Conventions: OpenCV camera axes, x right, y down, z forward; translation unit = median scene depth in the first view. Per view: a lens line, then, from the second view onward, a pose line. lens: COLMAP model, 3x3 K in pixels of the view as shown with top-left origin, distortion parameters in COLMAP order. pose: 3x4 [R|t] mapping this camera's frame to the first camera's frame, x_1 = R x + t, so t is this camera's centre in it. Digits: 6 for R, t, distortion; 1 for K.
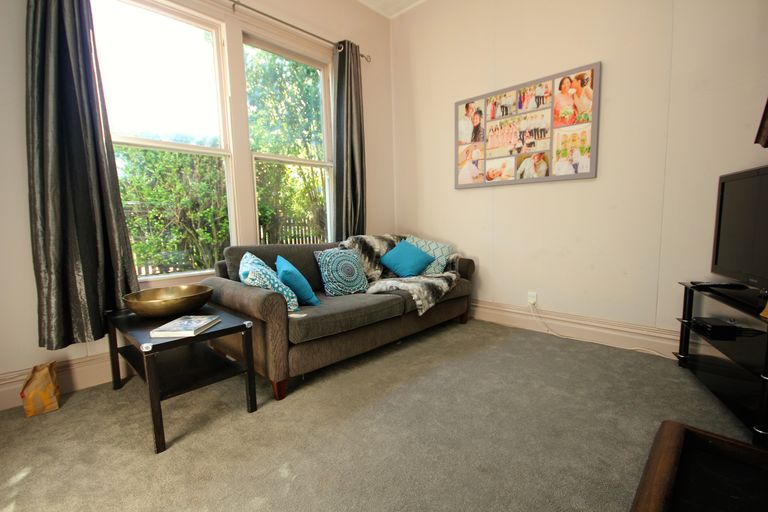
lens RADIAL K [[354.1, 0, 382.7], [0, 354.1, 260.3], [0, 0, 1]] dist [-0.001136, -0.000083]
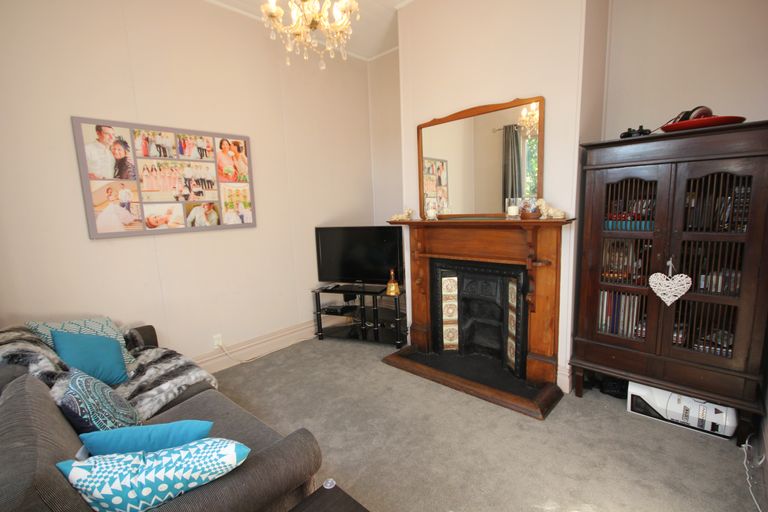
lens RADIAL K [[354.1, 0, 382.7], [0, 354.1, 256.8], [0, 0, 1]] dist [-0.001136, -0.000083]
pose [[-0.025078, -0.130677, 0.991108, -0.609302], [0.153108, 0.979221, 0.132984, -0.204934], [-0.987891, 0.155082, -0.004549, 0.518962]]
